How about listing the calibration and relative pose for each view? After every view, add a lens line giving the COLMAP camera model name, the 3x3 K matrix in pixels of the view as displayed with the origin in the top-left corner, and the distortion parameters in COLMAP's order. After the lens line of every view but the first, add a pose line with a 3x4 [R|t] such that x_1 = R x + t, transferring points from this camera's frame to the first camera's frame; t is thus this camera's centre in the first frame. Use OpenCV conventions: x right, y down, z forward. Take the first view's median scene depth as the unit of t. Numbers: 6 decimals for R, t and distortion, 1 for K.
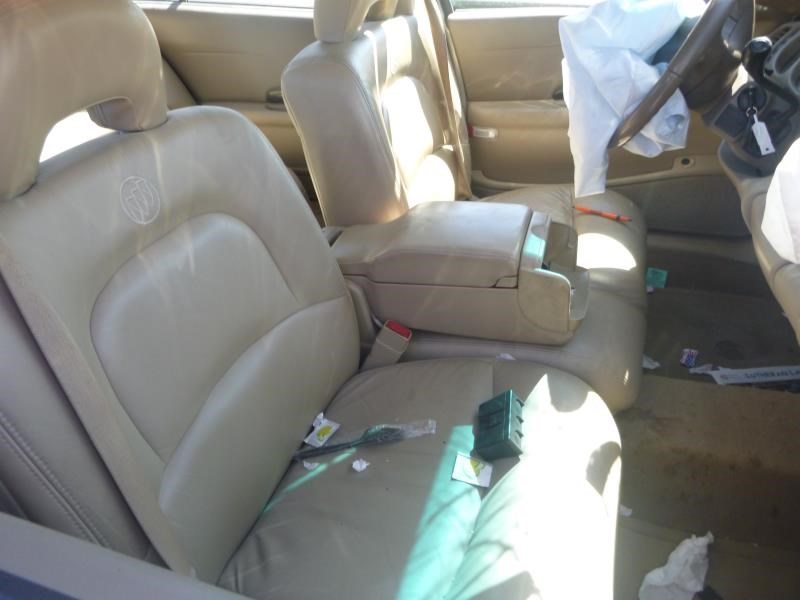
lens RADIAL K [[570.0, 0, 400.0], [0, 570.0, 300.0], [0, 0, 1]] dist [-0.023233, -0.058670]
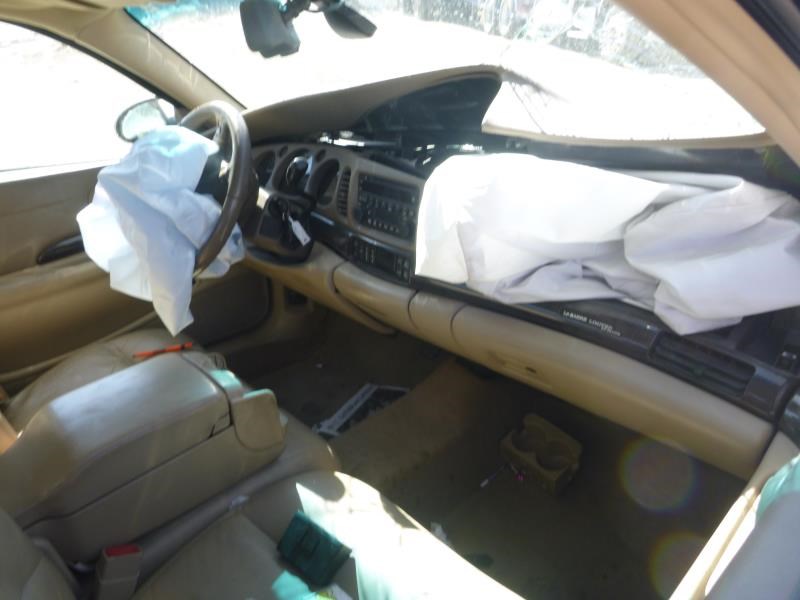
lens RADIAL K [[570.0, 0, 400.0], [0, 570.0, 300.0], [0, 0, 1]] dist [-0.023233, -0.058670]
pose [[0.471985, -0.298315, 0.829601, -0.367388], [0.488894, 0.871629, 0.035281, -0.092209], [-0.733629, 0.388935, 0.557241, 0.164942]]
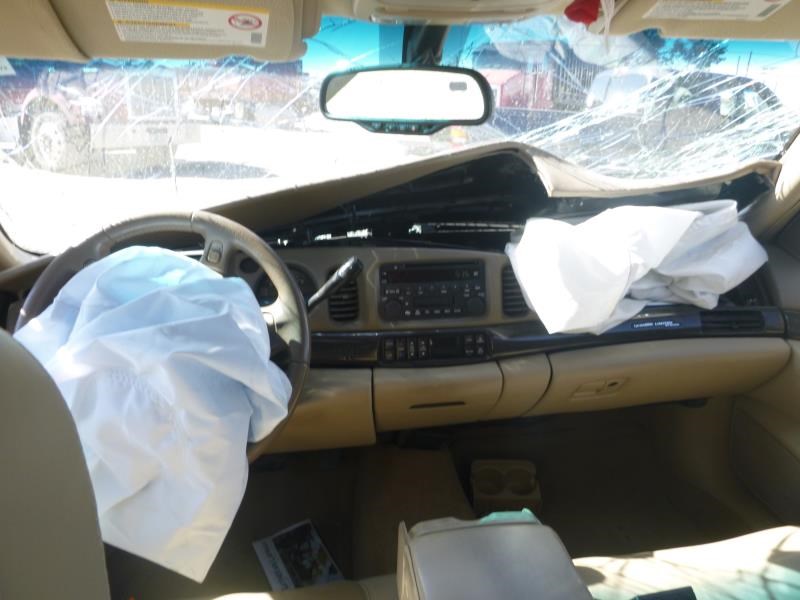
lens RADIAL K [[570.0, 0, 400.0], [0, 570.0, 300.0], [0, 0, 1]] dist [-0.023233, -0.058670]
pose [[-0.433907, -0.165269, 0.885670, -0.306272], [0.559401, 0.721171, 0.408635, -0.660517], [-0.706254, 0.672754, -0.220469, 0.998234]]
